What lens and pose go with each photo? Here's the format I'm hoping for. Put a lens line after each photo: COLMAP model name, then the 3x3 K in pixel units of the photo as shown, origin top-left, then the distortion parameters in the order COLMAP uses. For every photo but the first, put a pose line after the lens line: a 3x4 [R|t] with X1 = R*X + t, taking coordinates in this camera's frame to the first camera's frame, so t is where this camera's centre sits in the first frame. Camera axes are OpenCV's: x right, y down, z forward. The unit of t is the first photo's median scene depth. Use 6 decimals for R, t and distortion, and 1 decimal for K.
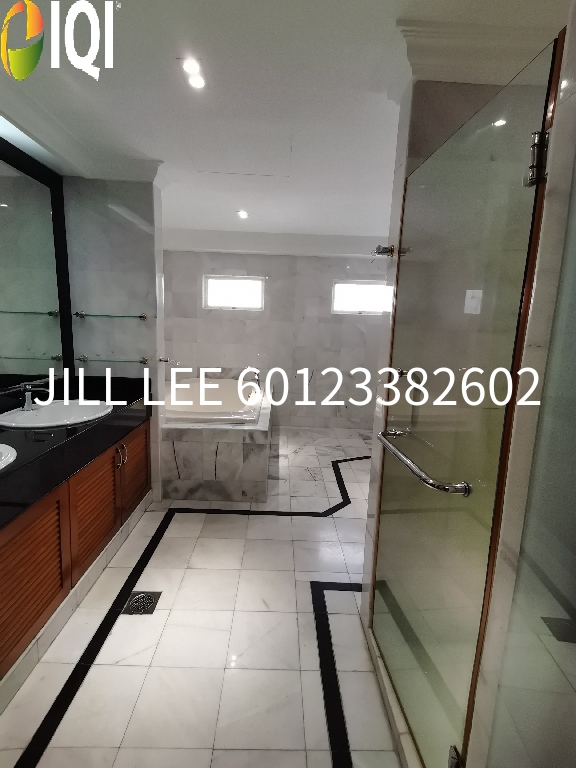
lens RADIAL K [[384.0, 0, 284.4], [0, 384.0, 381.8], [0, 0, 1]] dist [0.083489, -0.053266]
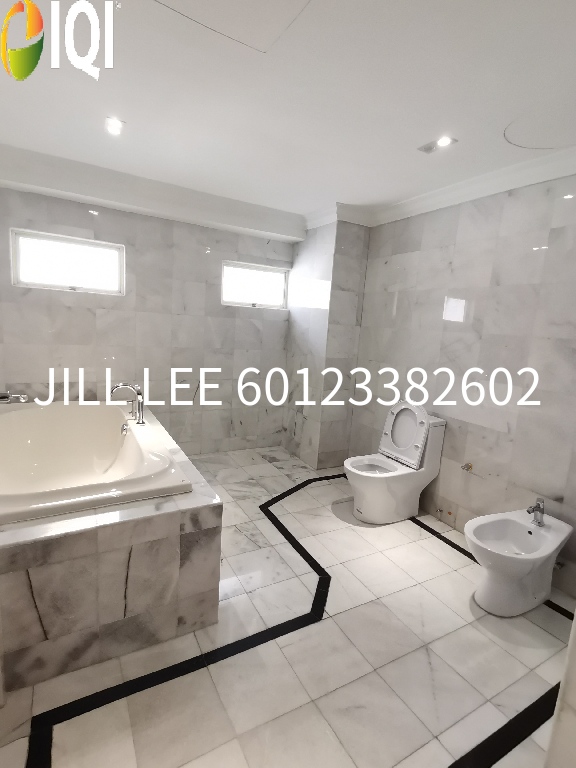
lens RADIAL K [[384.0, 0, 284.4], [0, 384.0, 381.8], [0, 0, 1]] dist [0.083489, -0.053266]
pose [[0.877210, -0.055733, 0.476862, -0.231920], [0.044598, 0.998404, 0.034648, -0.074293], [-0.478032, -0.009127, 0.878295, 0.437294]]
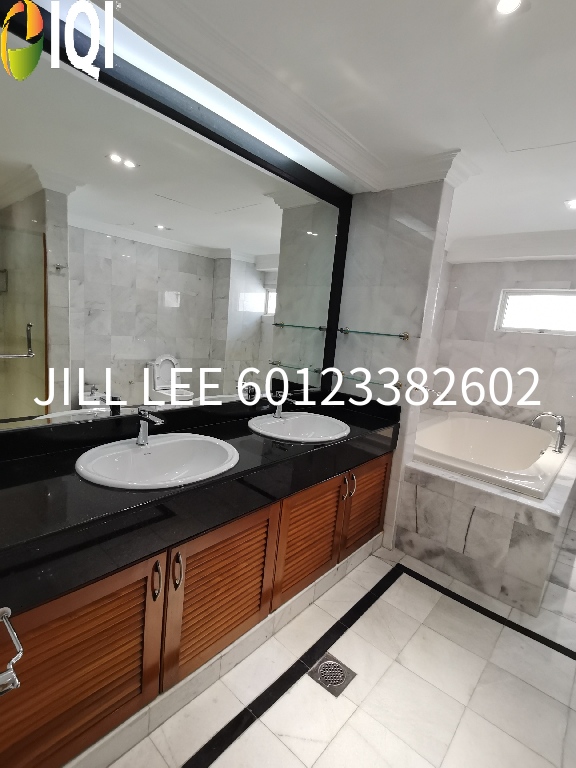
lens RADIAL K [[376.0, 0, 277.1], [0, 376.0, 380.9], [0, 0, 1]] dist [0.059047, -0.048240]
pose [[0.732373, 0.134824, -0.667422, 0.007591], [-0.169005, 0.985521, 0.013629, -0.027701], [0.659596, 0.102816, 0.744555, 0.172347]]
